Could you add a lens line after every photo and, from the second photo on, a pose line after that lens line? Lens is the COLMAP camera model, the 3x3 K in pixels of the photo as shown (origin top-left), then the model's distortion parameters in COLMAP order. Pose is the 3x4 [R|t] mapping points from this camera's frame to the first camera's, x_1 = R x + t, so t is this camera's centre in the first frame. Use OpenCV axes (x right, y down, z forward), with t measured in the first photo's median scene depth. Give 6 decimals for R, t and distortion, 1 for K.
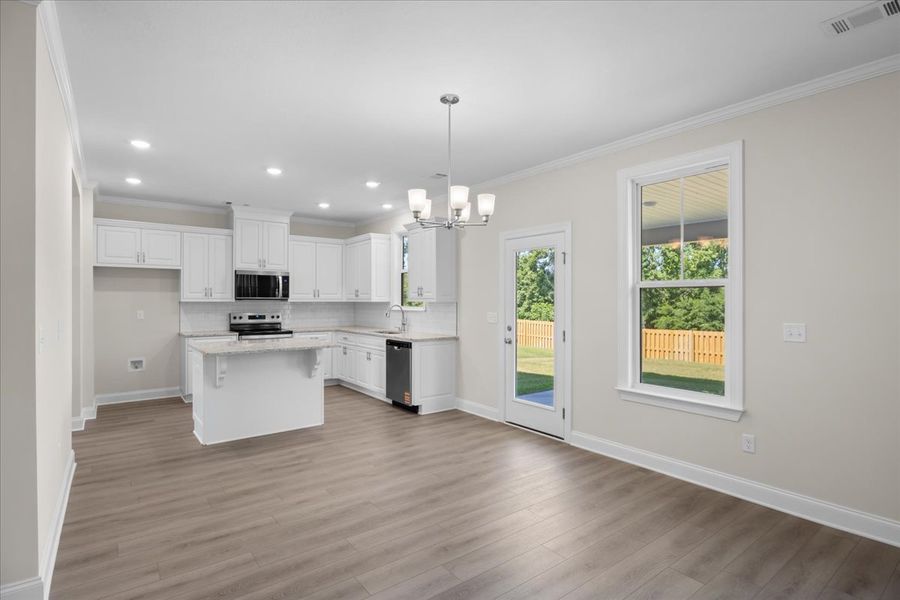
lens RADIAL K [[446.5, 0, 450.0], [0, 446.5, 300.0], [0, 0, 1]] dist [-0.002577, -0.000122]
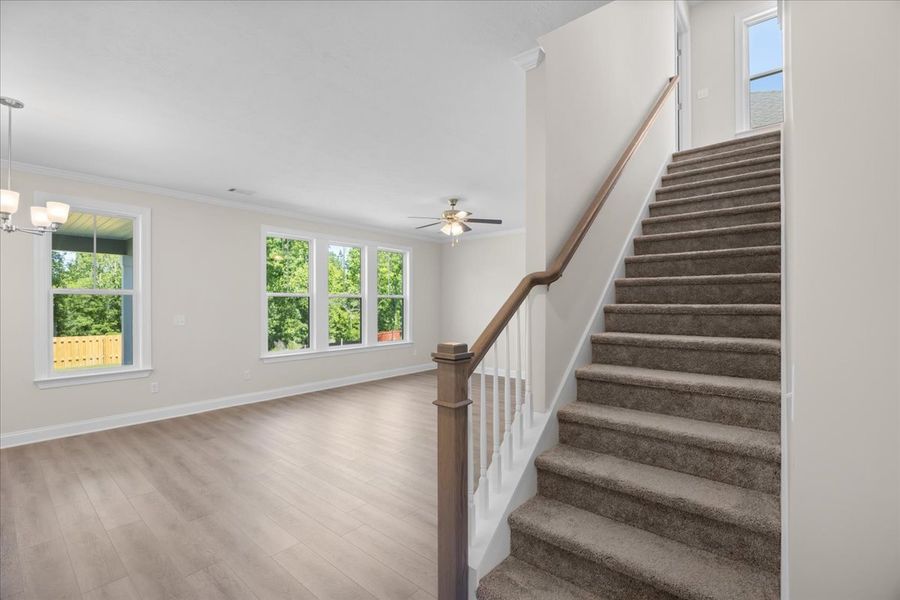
lens RADIAL K [[430.7, 0, 451.0], [0, 430.7, 306.6], [0, 0, 1]] dist [-0.012203, 0.000373]
pose [[-0.224088, -0.007416, 0.974541, -1.155146], [0.000944, 0.999969, 0.007826, -0.000165], [-0.974568, 0.002673, -0.224074, 0.255709]]
